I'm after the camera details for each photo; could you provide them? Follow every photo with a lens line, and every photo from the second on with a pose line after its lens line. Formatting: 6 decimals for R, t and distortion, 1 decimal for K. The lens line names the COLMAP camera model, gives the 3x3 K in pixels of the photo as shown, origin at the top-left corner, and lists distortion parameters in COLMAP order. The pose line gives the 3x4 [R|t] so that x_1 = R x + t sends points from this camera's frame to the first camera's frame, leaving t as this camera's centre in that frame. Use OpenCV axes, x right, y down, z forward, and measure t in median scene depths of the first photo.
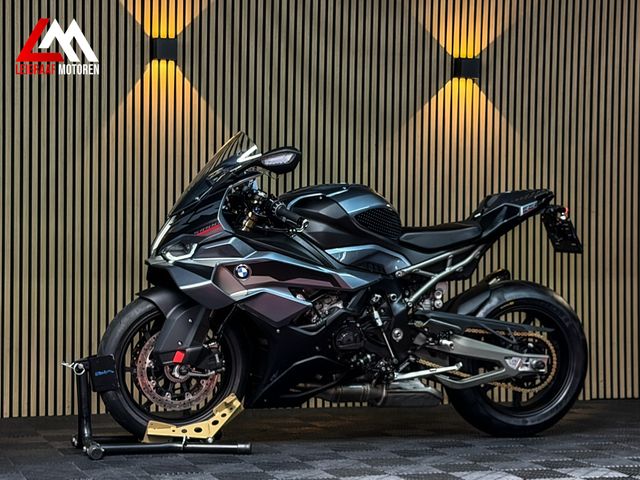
lens RADIAL K [[1418.2, 0, 325.9], [0, 1418.2, 243.9], [0, 0, 1]] dist [0.131350, 0.000000]
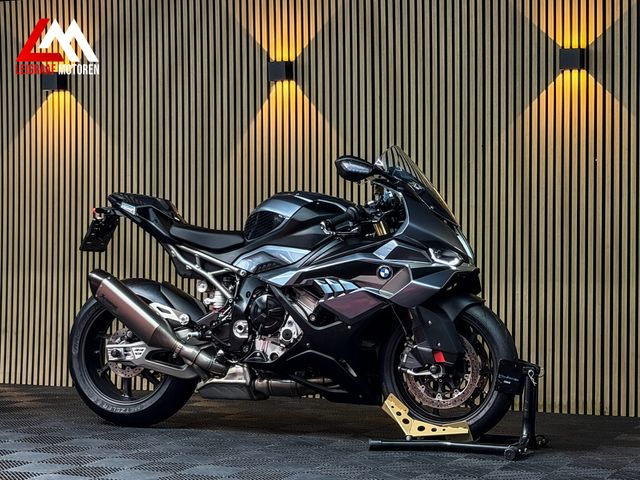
lens RADIAL K [[1418.2, 0, 319.1], [0, 1418.2, 236.4], [0, 0, 1]] dist [0.131350, 0.000000]
pose [[0.735032, -0.006305, -0.678003, 0.752352], [0.004028, 0.999980, -0.004932, -0.002569], [0.678020, 0.000895, 0.735043, 0.233584]]
